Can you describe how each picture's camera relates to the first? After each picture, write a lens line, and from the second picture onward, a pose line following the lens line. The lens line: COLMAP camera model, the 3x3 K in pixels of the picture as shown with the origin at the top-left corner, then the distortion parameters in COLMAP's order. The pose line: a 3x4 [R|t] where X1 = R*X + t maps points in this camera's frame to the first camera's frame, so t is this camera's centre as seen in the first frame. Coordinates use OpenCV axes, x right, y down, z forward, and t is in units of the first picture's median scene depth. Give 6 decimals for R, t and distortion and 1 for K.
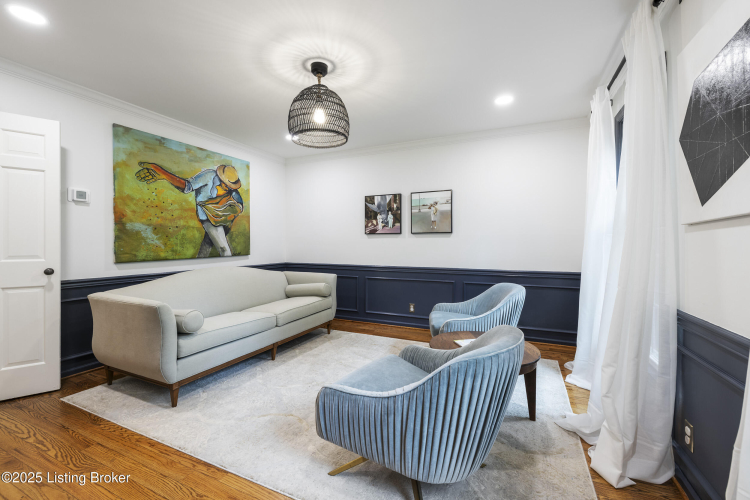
lens RADIAL K [[322.1, 0, 370.8], [0, 322.1, 244.2], [0, 0, 1]] dist [0.000683, 0.000214]
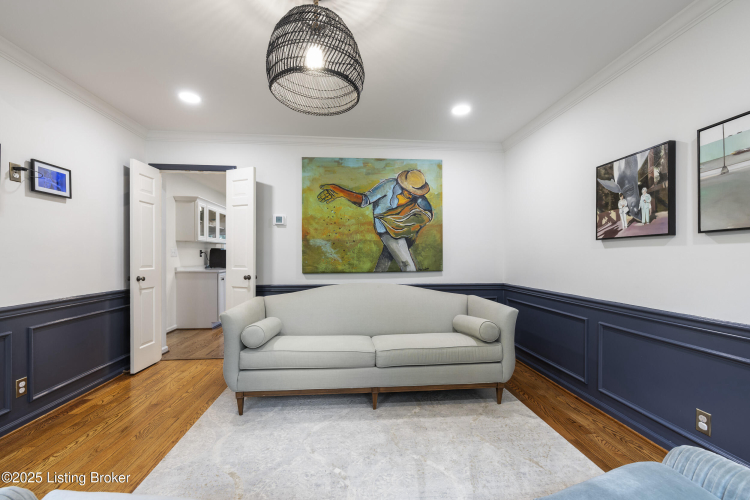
lens RADIAL K [[316.1, 0, 376.0], [0, 316.1, 258.1], [0, 0, 1]] dist [-0.001122, -0.000067]
pose [[0.505254, 0.004230, -0.862960, 0.286605], [-0.003838, 0.999989, 0.002655, -0.002144], [0.862962, 0.001971, 0.505265, 0.510251]]
